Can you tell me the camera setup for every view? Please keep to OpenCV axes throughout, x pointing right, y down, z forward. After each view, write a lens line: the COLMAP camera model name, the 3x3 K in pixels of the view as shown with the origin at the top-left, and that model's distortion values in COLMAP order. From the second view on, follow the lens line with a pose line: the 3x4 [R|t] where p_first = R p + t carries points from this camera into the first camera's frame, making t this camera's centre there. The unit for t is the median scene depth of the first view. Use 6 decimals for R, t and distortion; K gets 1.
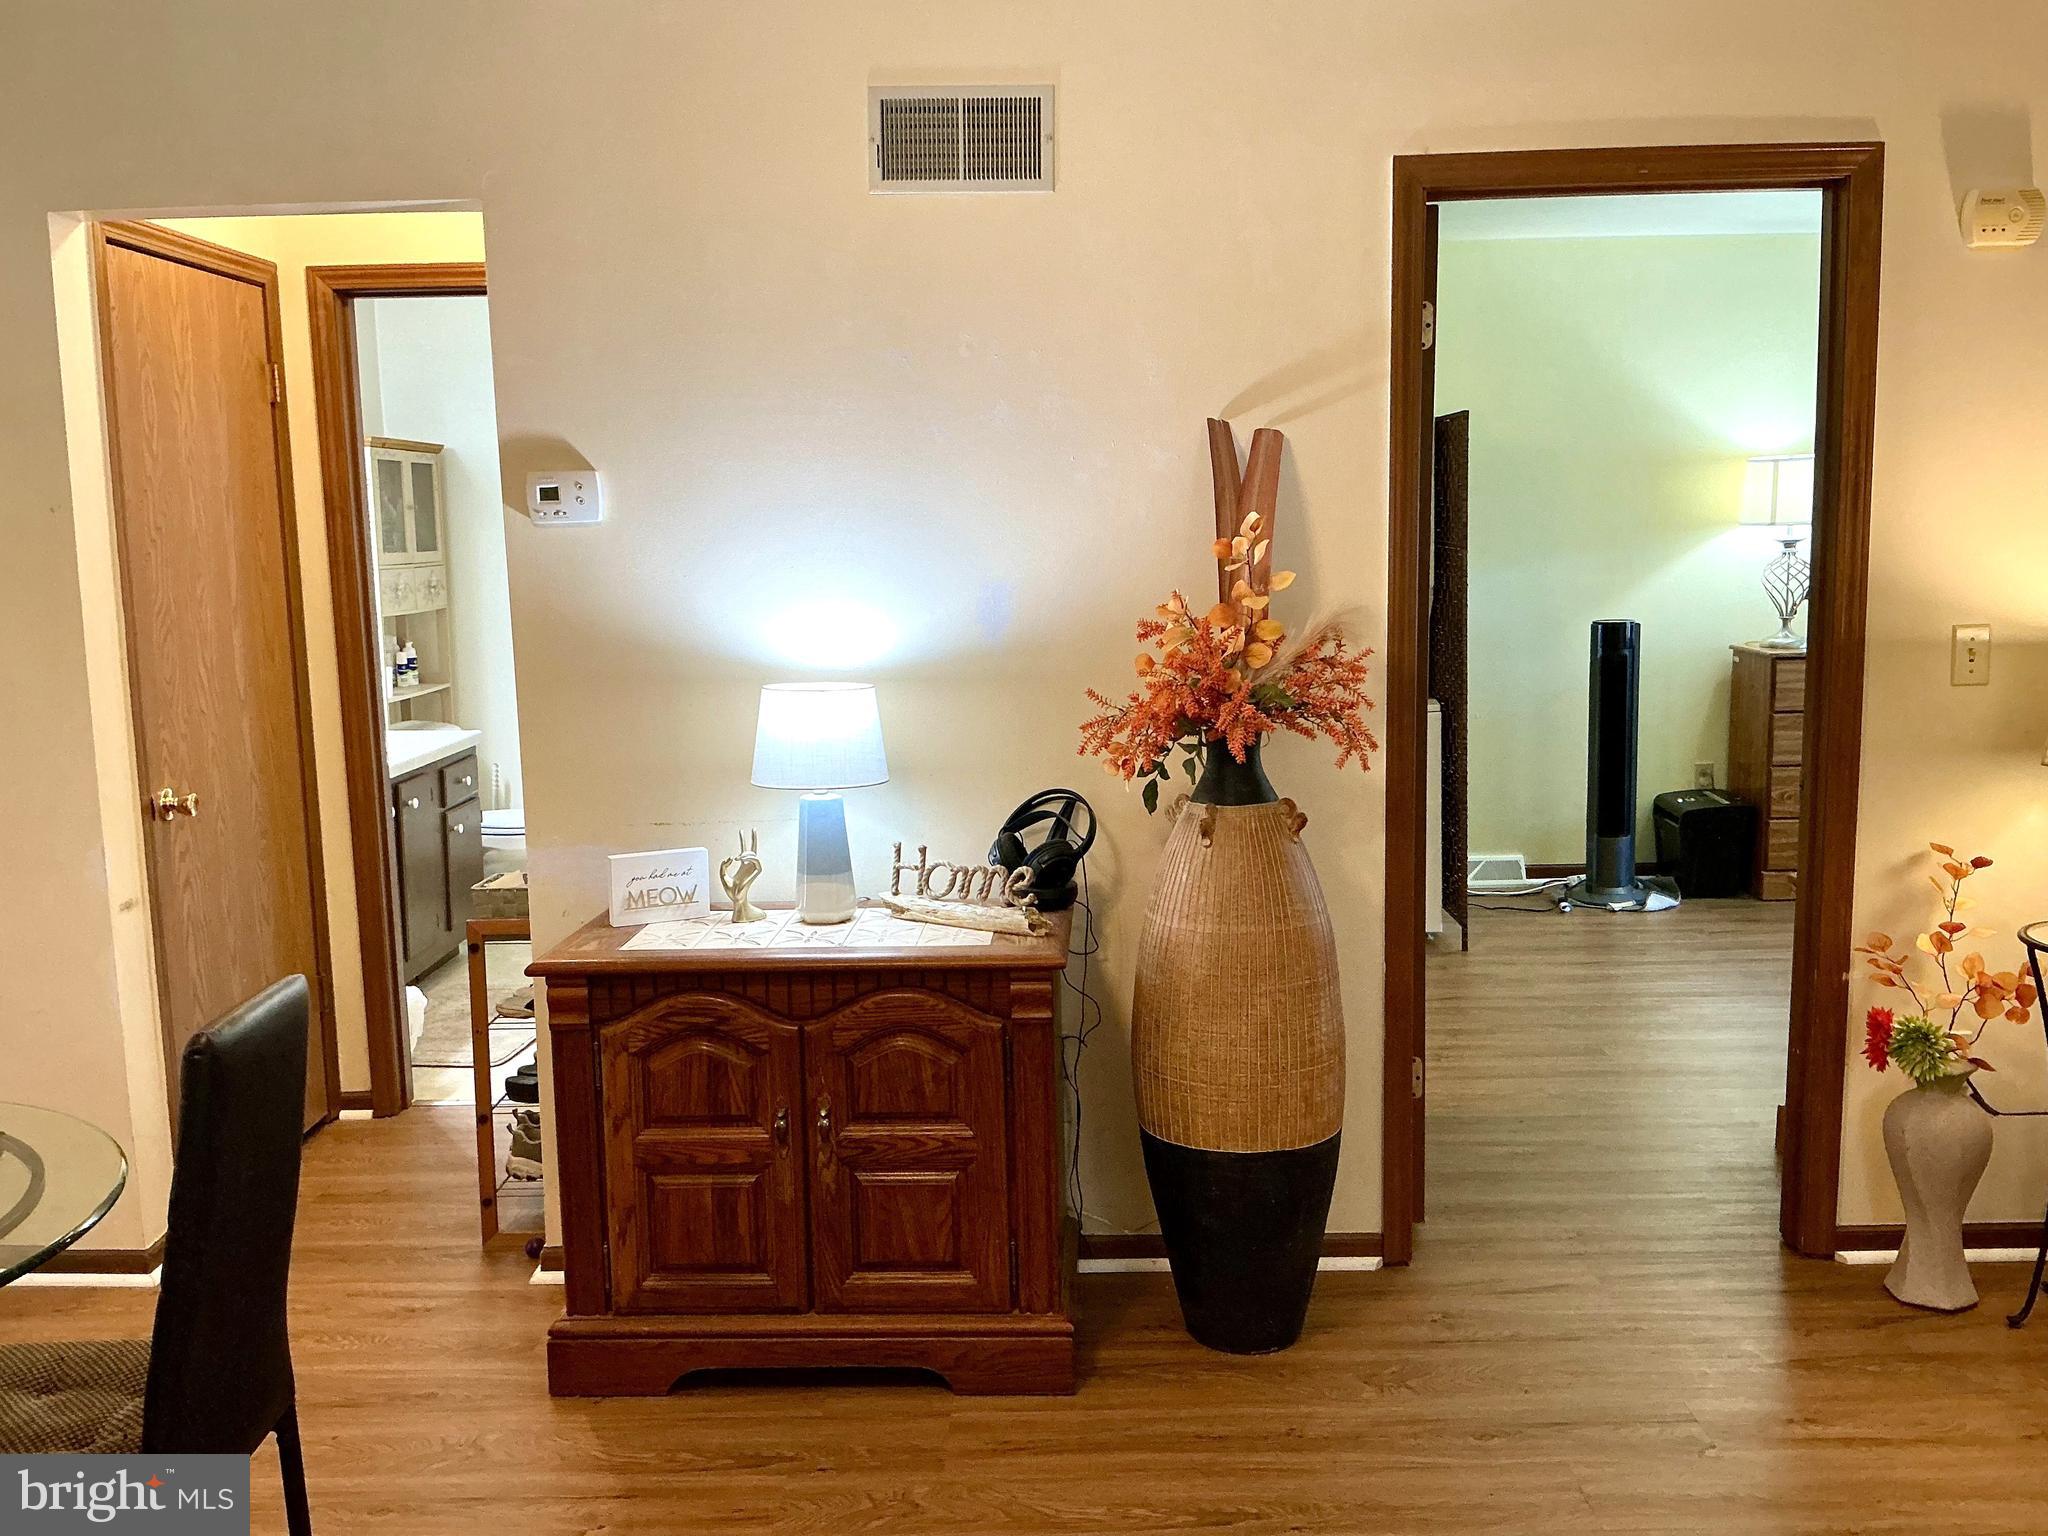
lens RADIAL K [[1708.6, 0, 1038.1], [0, 1708.6, 770.9], [0, 0, 1]] dist [0.130660, -0.243467]
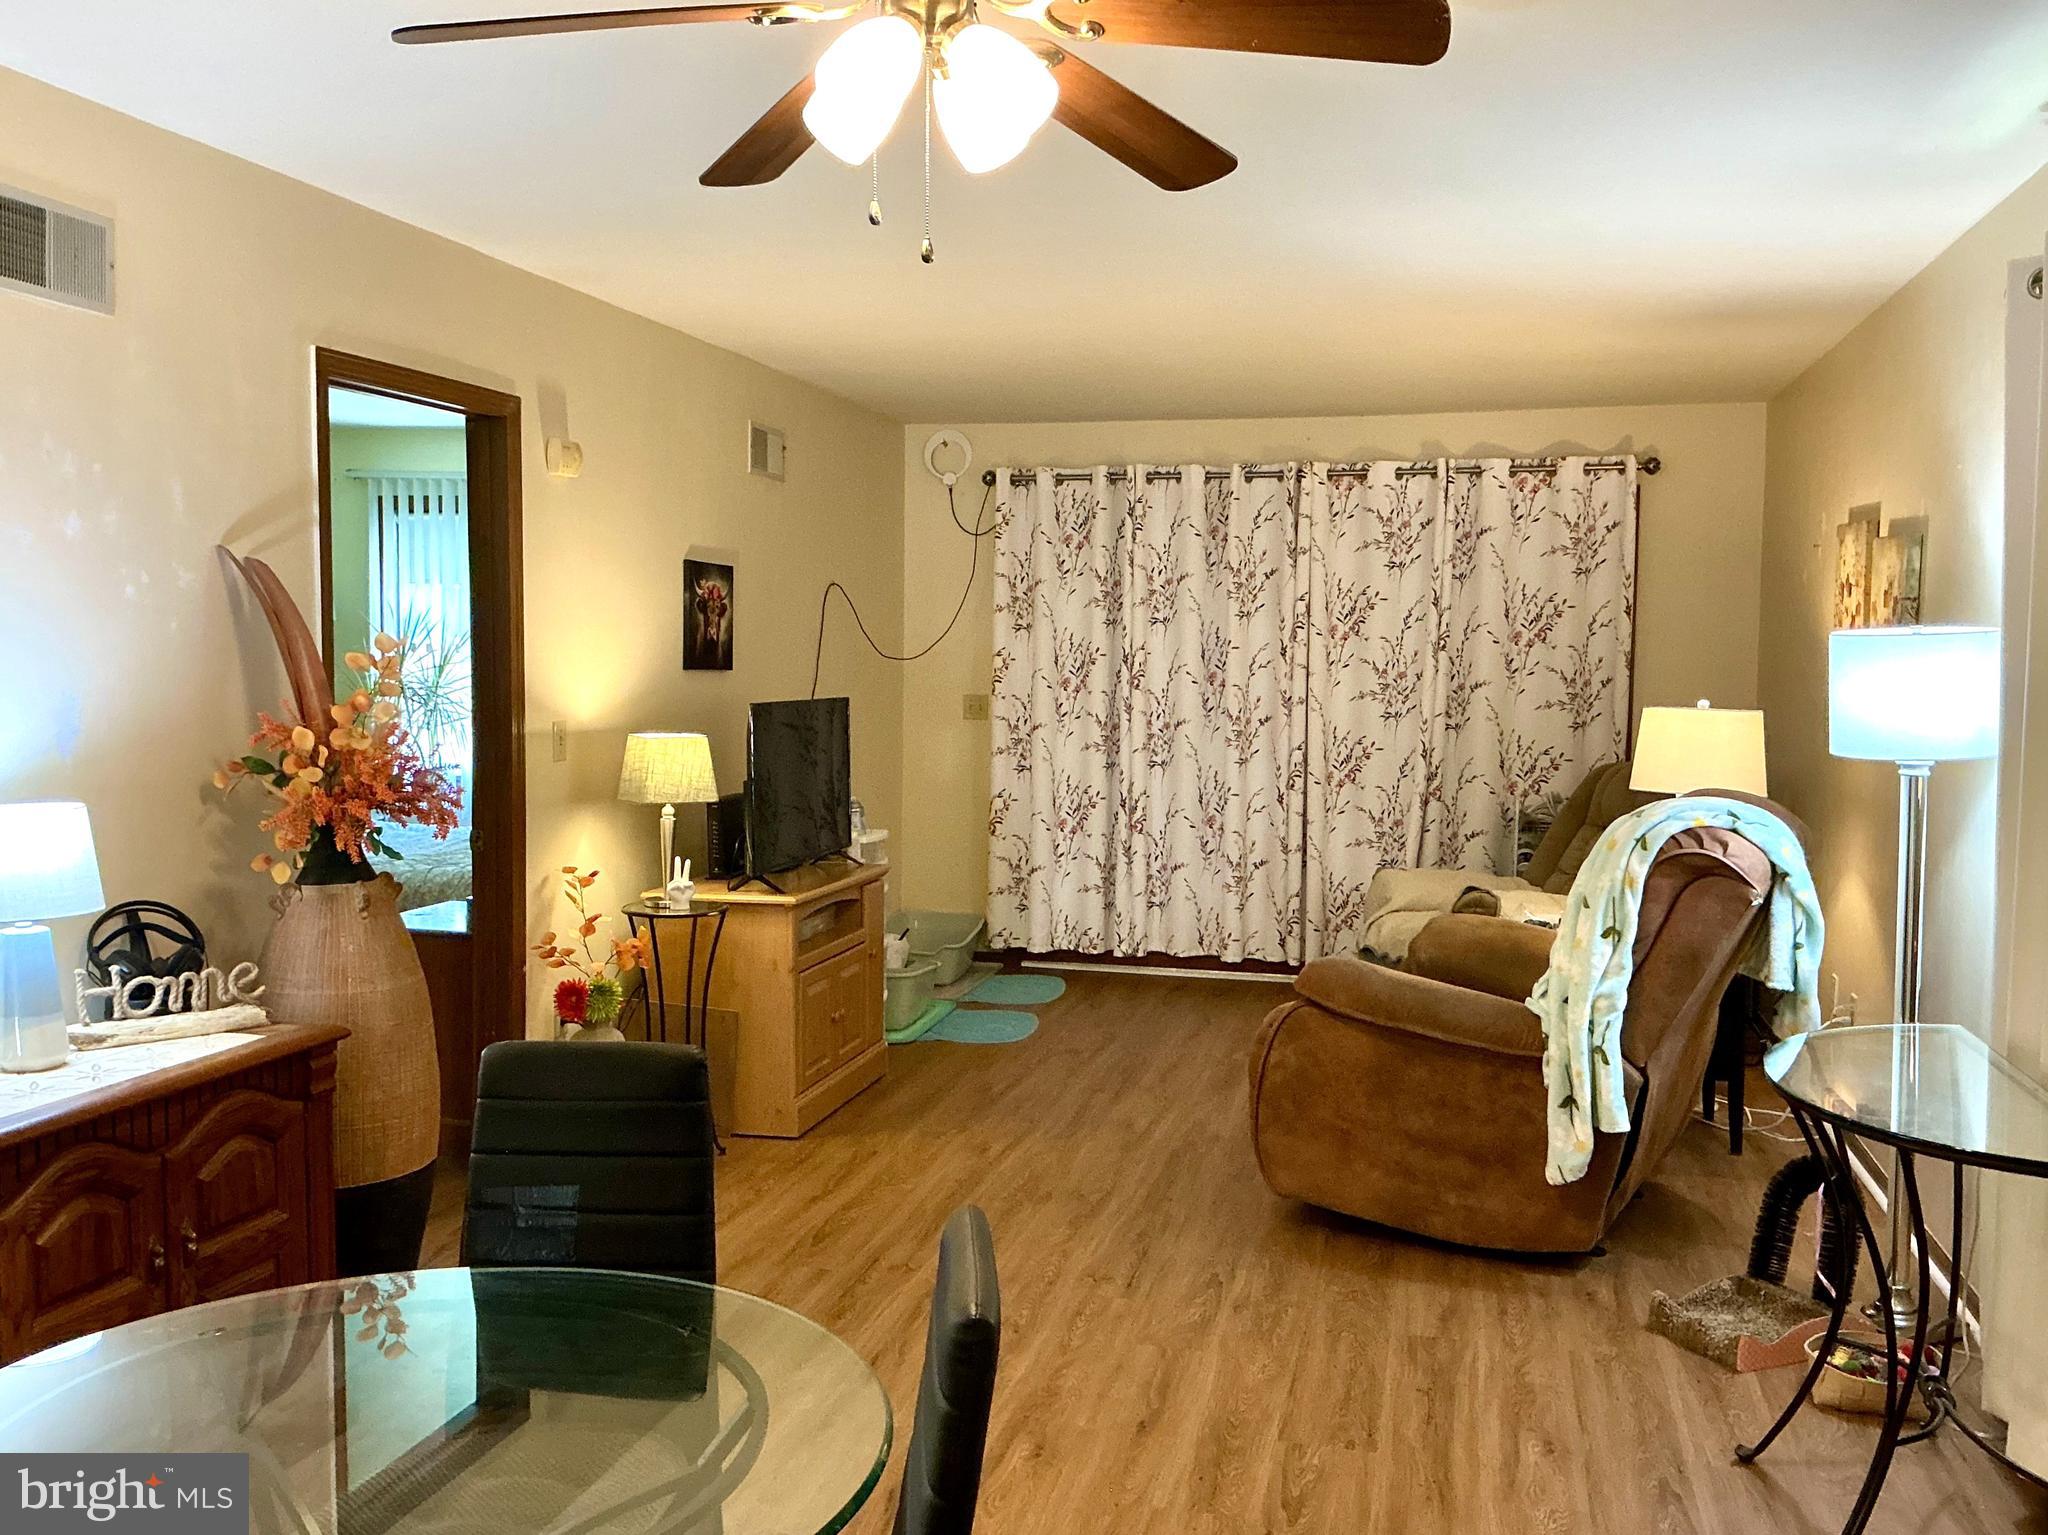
lens RADIAL K [[1822.7, 0, 1022.2], [0, 1822.7, 769.4], [0, 0, 1]] dist [0.066326, -0.000641]
pose [[0.239972, -0.048174, 0.969584, -0.463932], [0.126262, 0.991833, 0.018029, -0.010172], [-0.962534, 0.118095, 0.244095, 0.119741]]
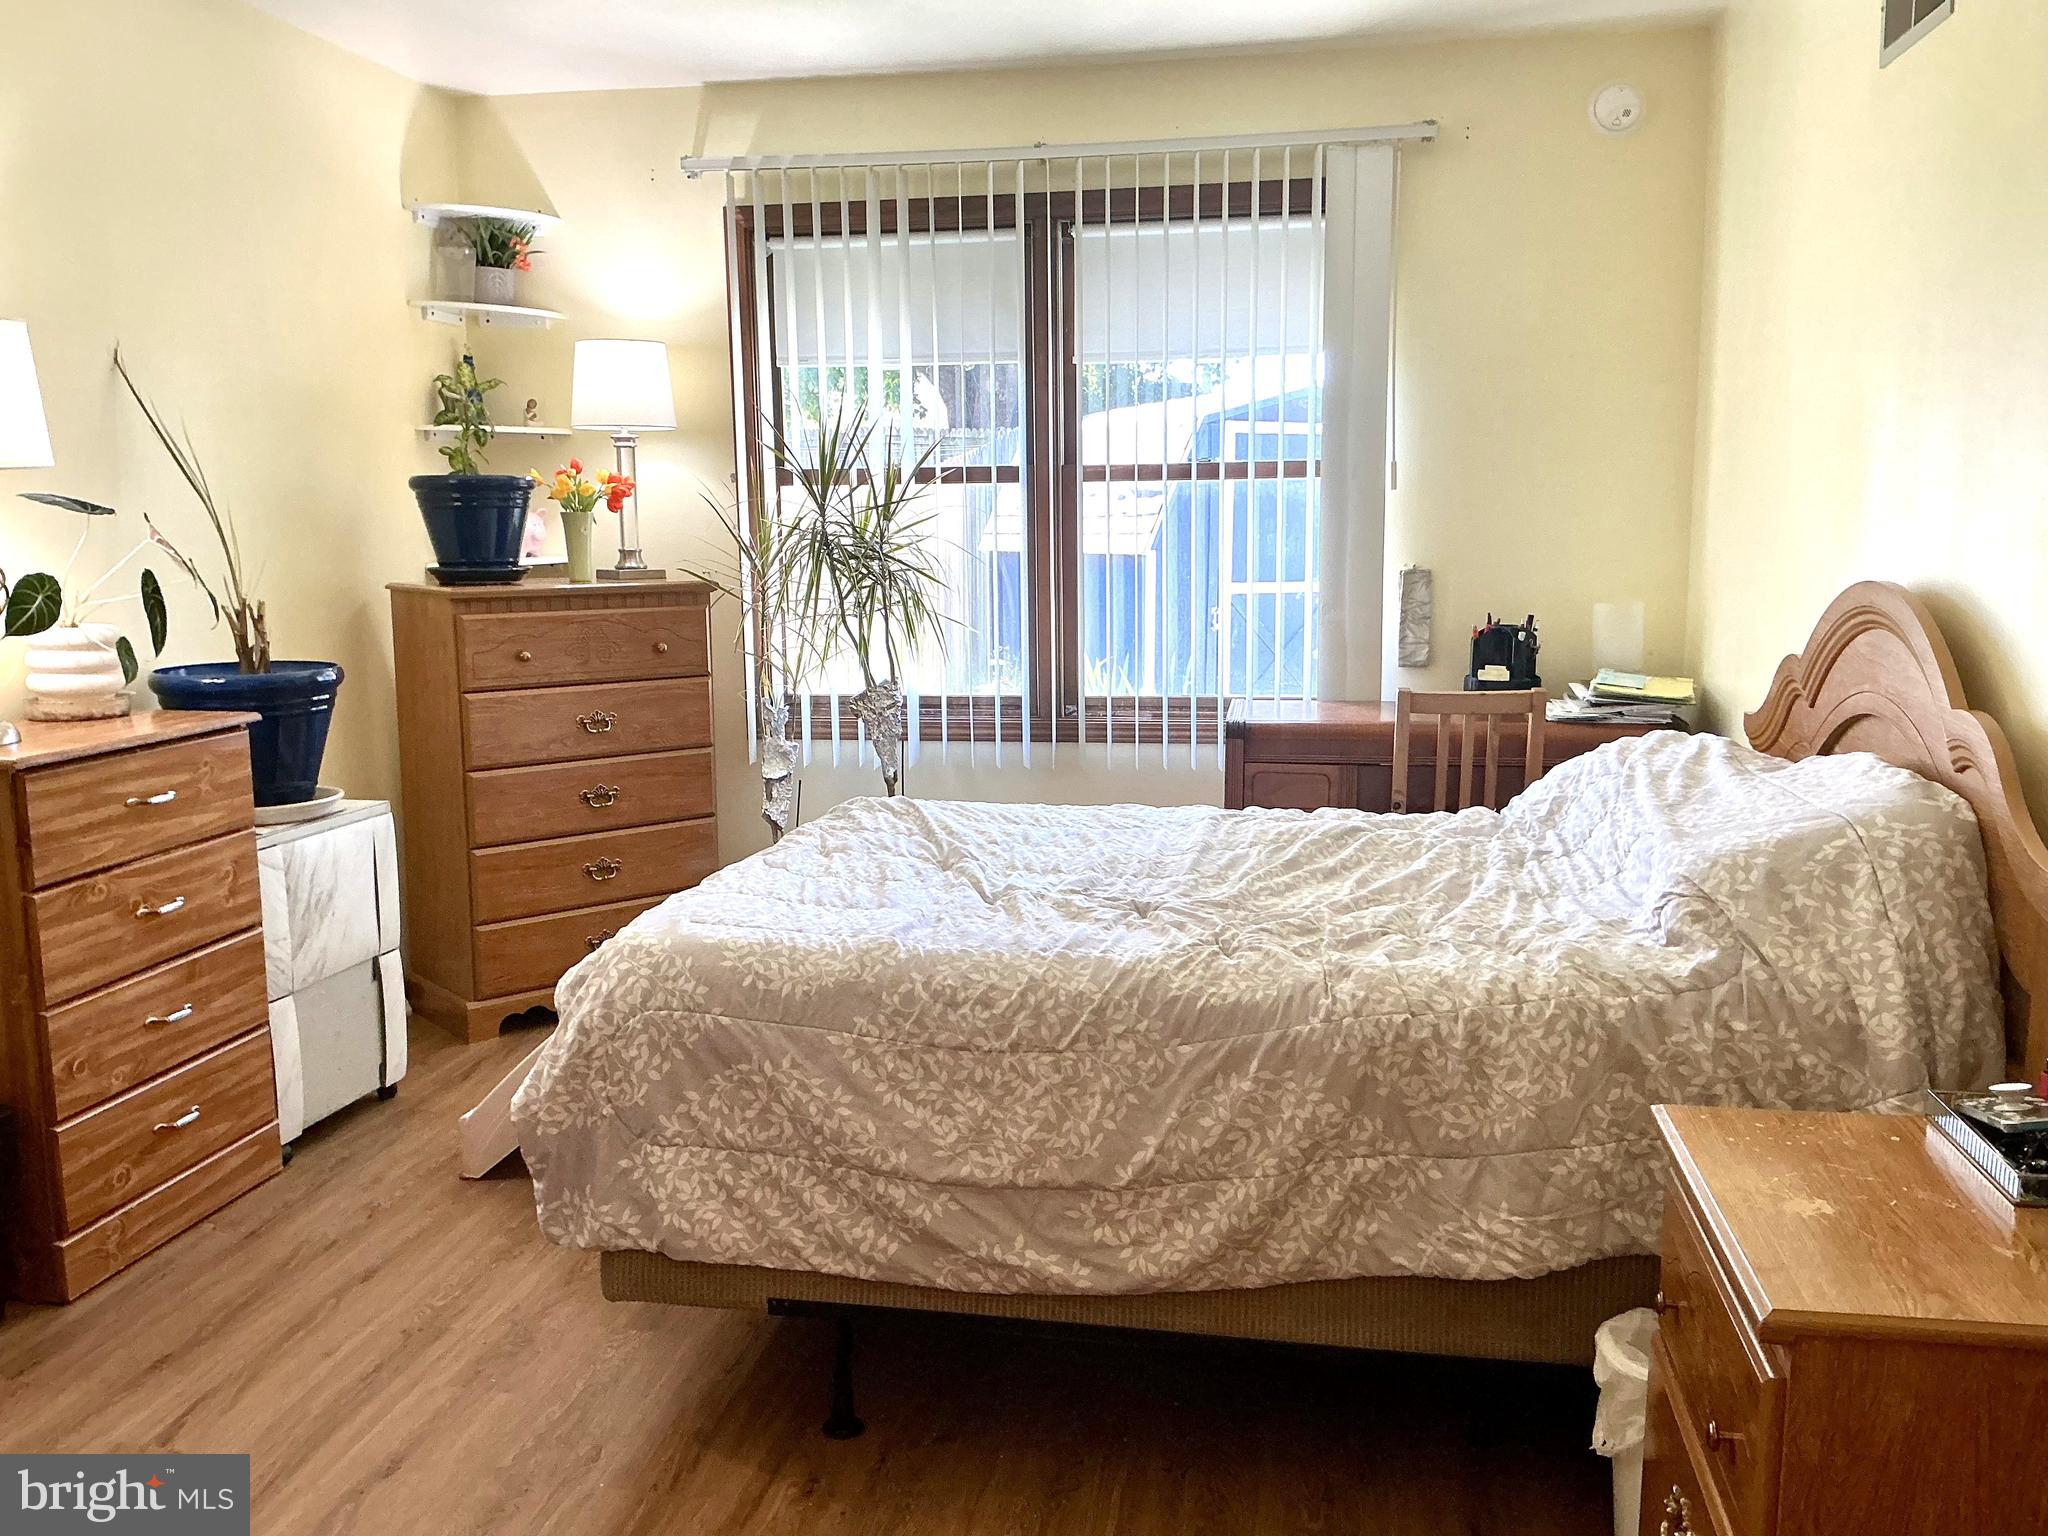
lens RADIAL K [[1708.6, 0, 1040.3], [0, 1708.6, 760.9], [0, 0, 1]] dist [0.130660, -0.243467]
pose [[0.192531, -0.123968, 0.973429, 0.047530], [0.159953, 0.982686, 0.093510, -0.066969], [-0.968167, 0.137699, 0.209027, 0.659165]]
